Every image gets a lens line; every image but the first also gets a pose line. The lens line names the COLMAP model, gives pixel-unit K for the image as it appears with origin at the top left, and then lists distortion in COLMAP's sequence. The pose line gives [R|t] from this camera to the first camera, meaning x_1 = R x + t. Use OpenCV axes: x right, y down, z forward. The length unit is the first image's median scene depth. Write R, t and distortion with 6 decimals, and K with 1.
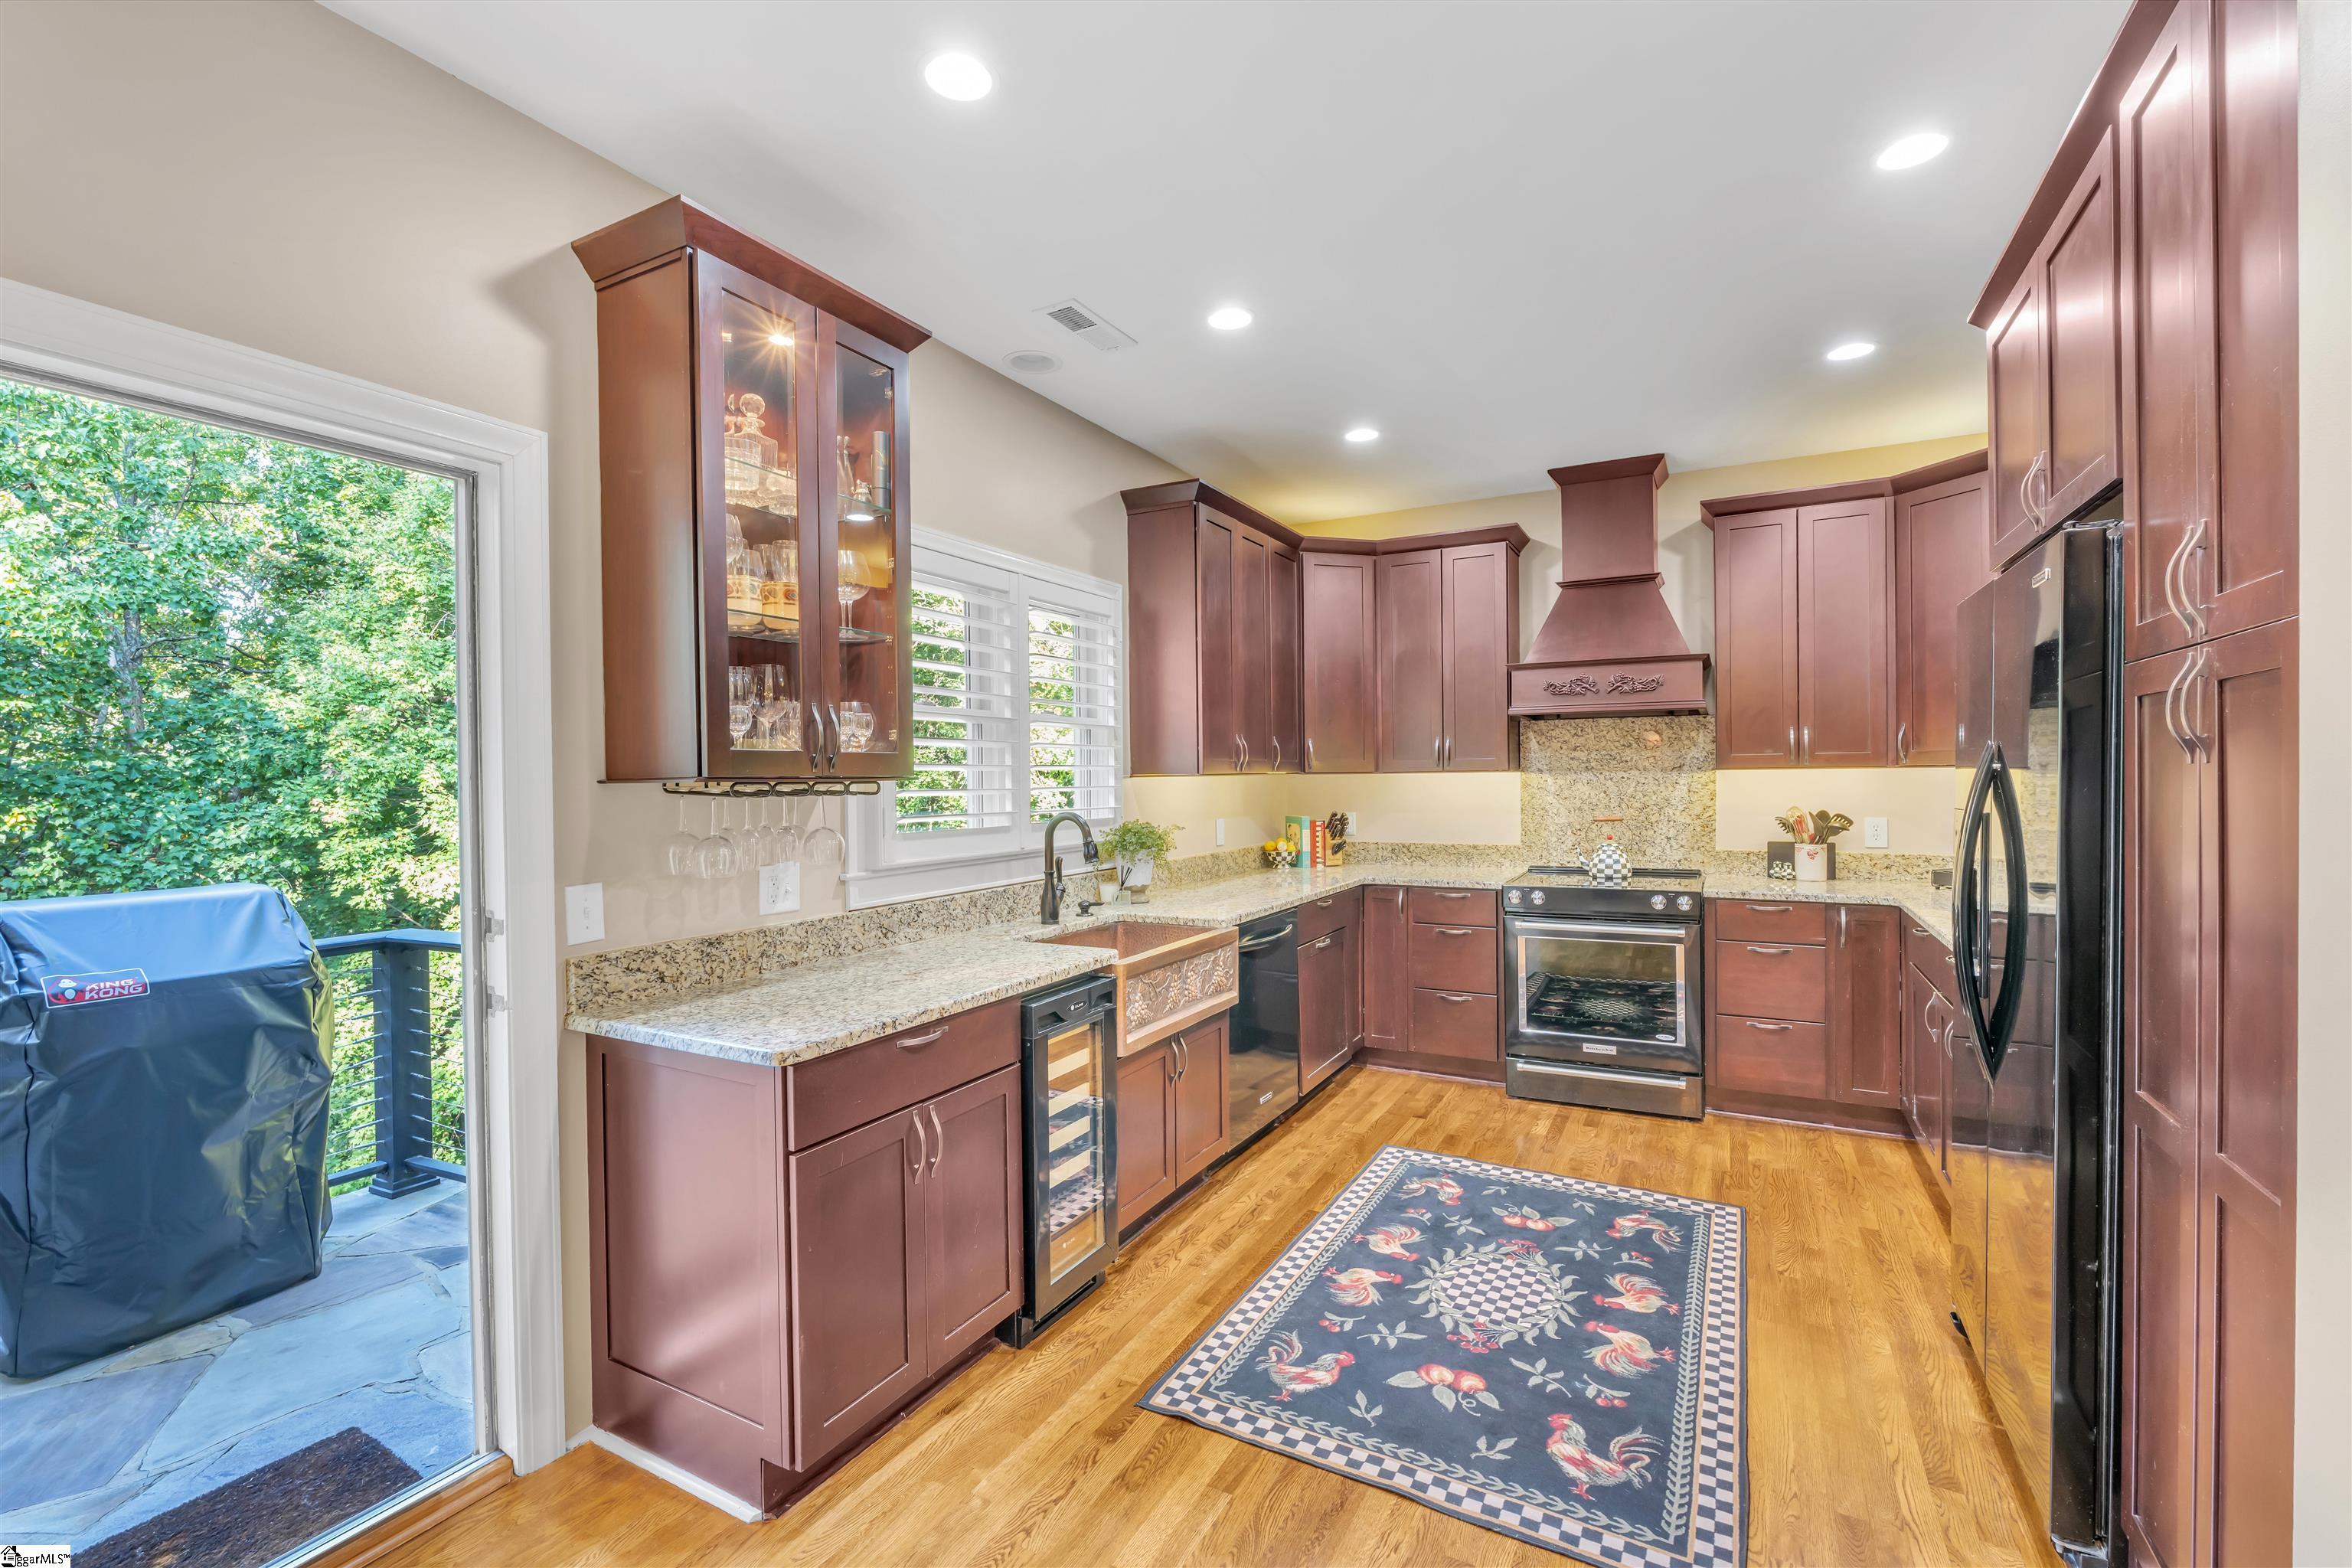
lens RADIAL K [[1024.0, 0, 1174.4], [0, 1024.0, 787.6], [0, 0, 1]] dist [-0.011259, 0.002598]
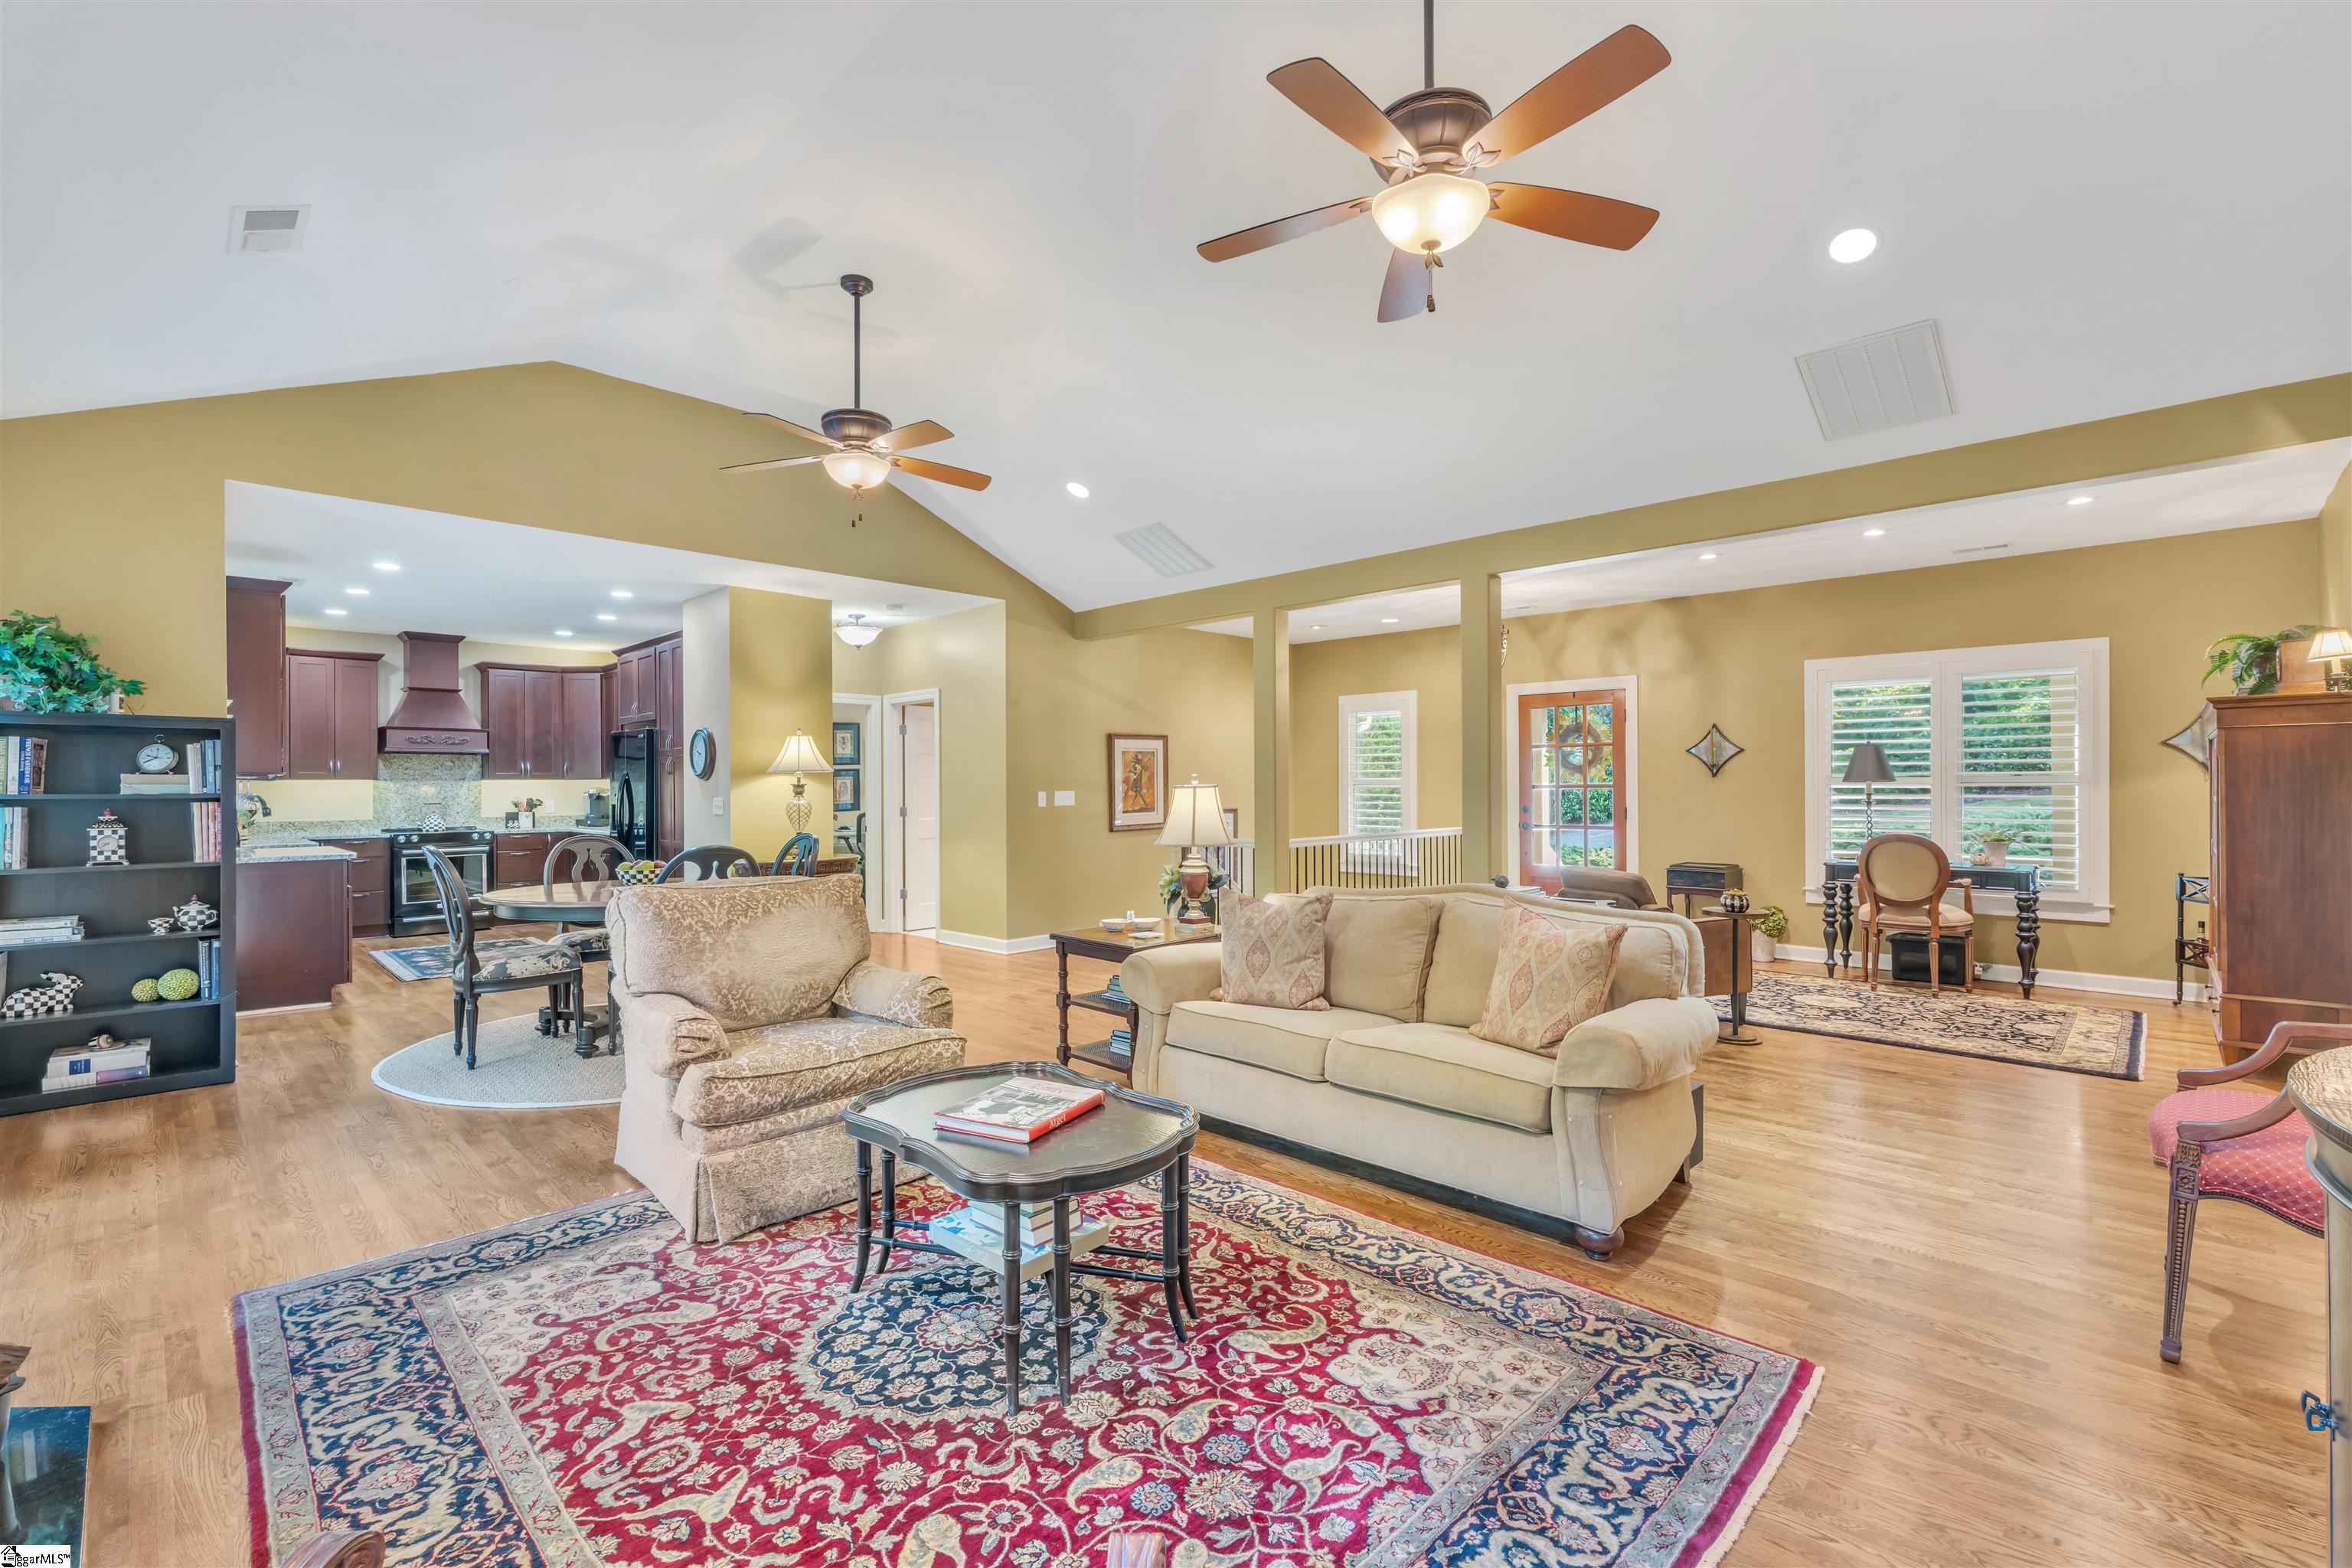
lens RADIAL K [[1024.0, 0, 1189.4], [0, 1024.0, 781.6], [0, 0, 1]] dist [-0.011259, 0.002598]
pose [[0.265551, 0.012678, 0.964013, -1.555059], [0.018463, 0.999663, -0.018232, 0.070564], [-0.963920, 0.022640, 0.265228, -1.381850]]
